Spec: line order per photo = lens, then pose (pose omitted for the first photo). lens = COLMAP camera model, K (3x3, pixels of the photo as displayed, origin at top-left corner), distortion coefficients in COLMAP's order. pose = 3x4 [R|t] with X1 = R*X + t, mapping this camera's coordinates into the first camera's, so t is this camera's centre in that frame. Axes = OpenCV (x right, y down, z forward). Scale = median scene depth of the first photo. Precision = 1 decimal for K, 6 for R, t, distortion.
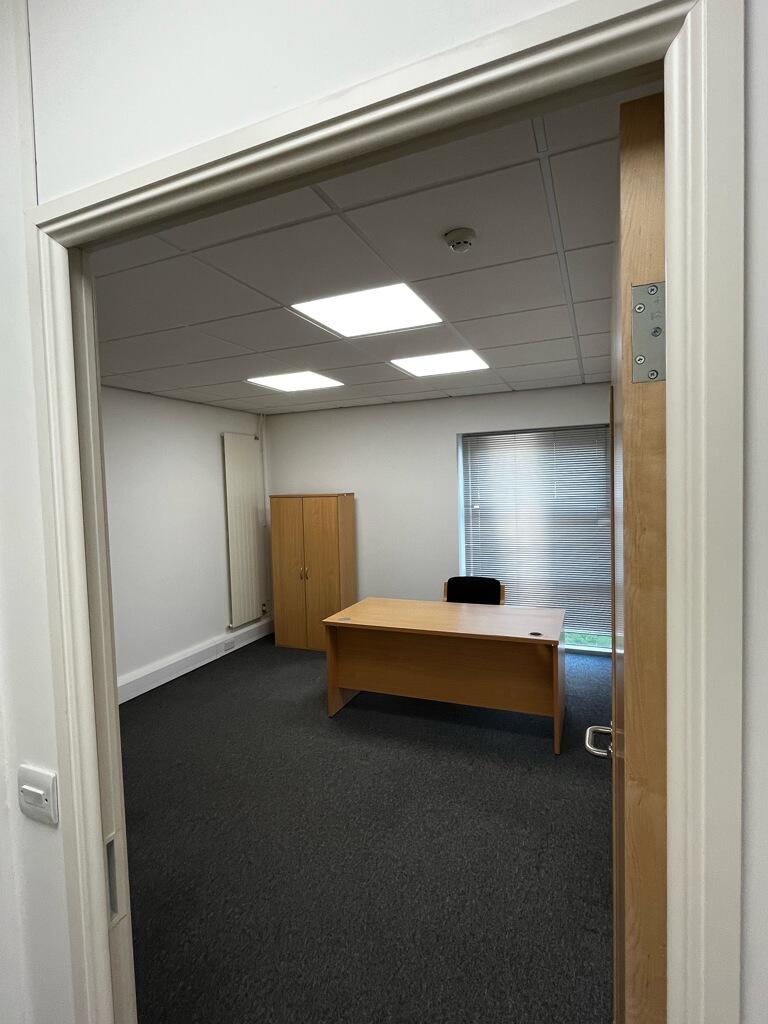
lens RADIAL K [[591.5, 0, 398.7], [0, 591.5, 511.0], [0, 0, 1]] dist [-0.008224, -0.000110]
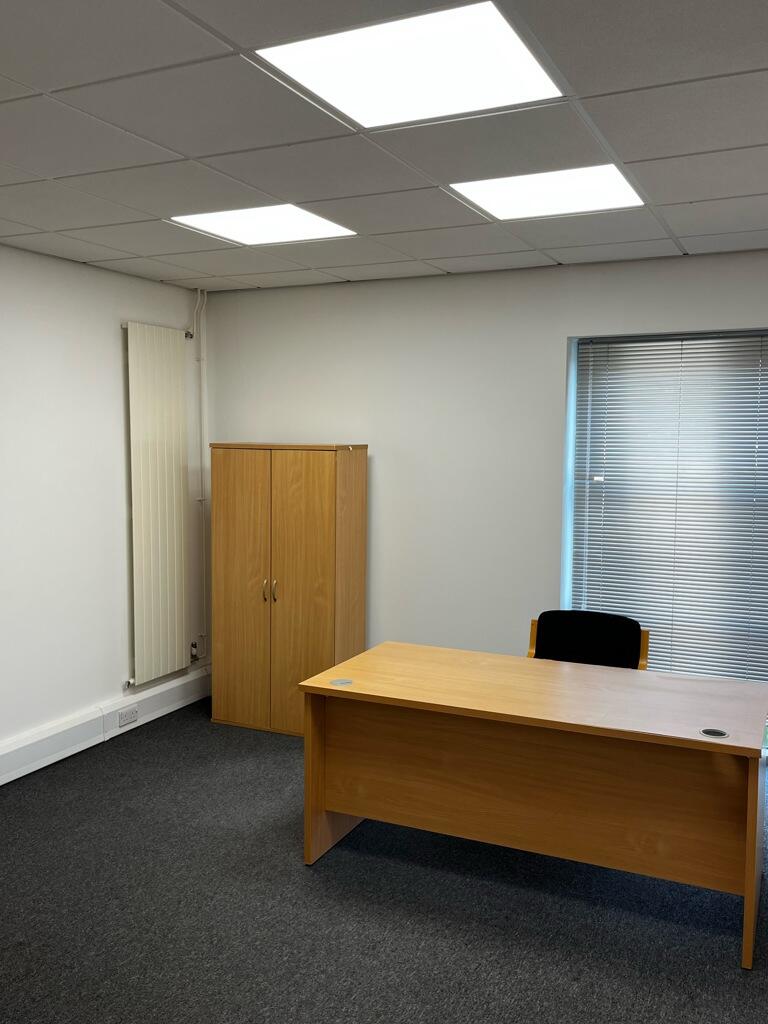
lens RADIAL K [[910.1, 0, 384.6], [0, 910.1, 513.7], [0, 0, 1]] dist [0.004293, 0.005959]
pose [[0.998157, 0.038758, -0.046704, -0.019833], [-0.037328, 0.998819, 0.031111, 0.005597], [0.047855, -0.029311, 0.998424, 0.186695]]
